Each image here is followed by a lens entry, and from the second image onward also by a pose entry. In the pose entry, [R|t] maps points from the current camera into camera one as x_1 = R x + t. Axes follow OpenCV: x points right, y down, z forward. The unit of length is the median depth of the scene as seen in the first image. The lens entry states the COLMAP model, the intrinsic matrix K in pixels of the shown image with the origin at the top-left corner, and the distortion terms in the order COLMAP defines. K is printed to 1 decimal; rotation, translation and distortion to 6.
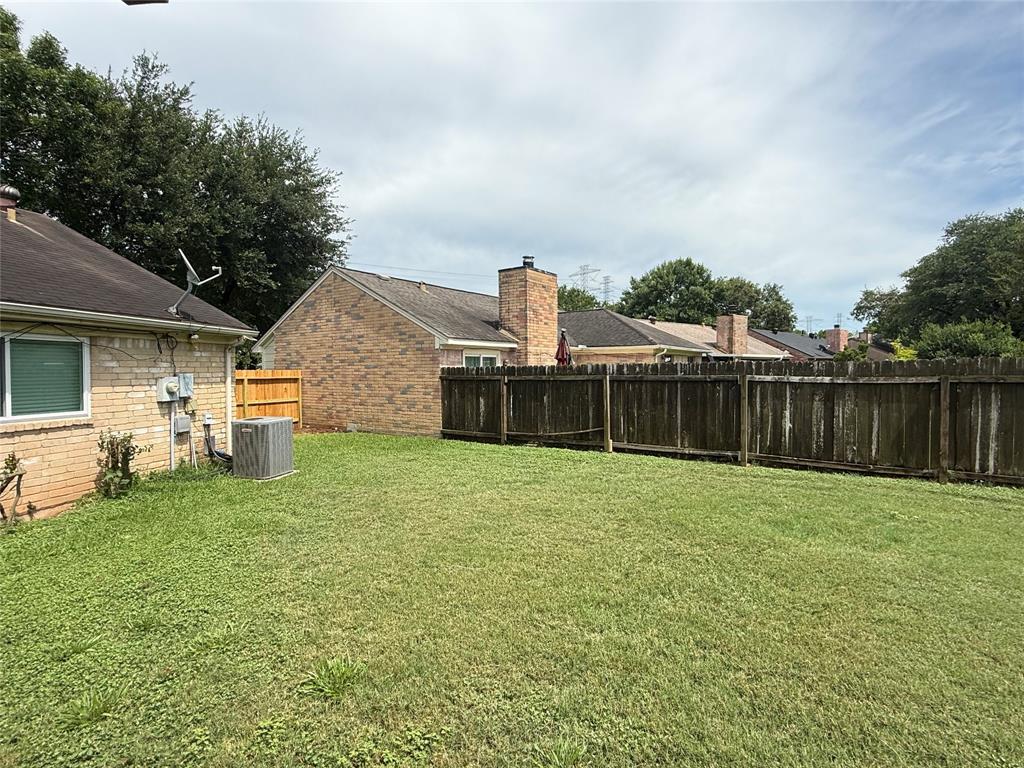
lens RADIAL K [[503.1, 0, 512.0], [0, 503.1, 384.0], [0, 0, 1]] dist [-0.000487, 0.000172]
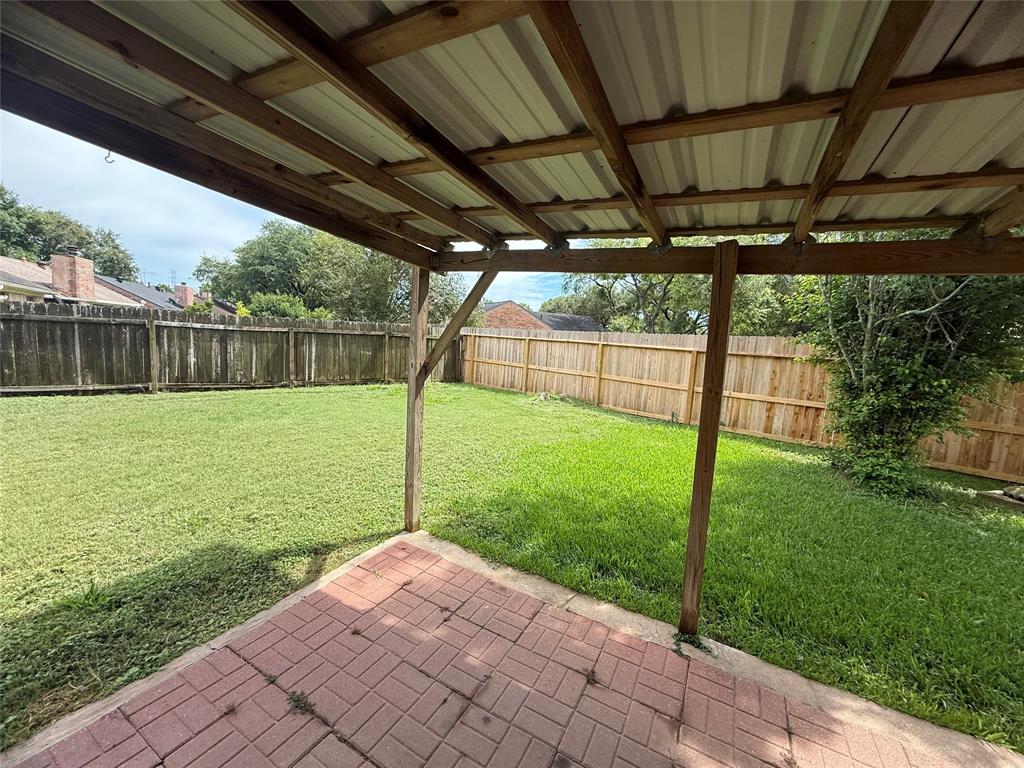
lens RADIAL K [[412.2, 0, 512.0], [0, 412.2, 384.0], [0, 0, 1]] dist [0.000184, 0.000148]
pose [[0.303969, -0.085122, 0.948871, -0.229421], [-0.027447, 0.994804, 0.098036, 0.013611], [-0.952286, -0.055843, 0.300053, -0.141606]]
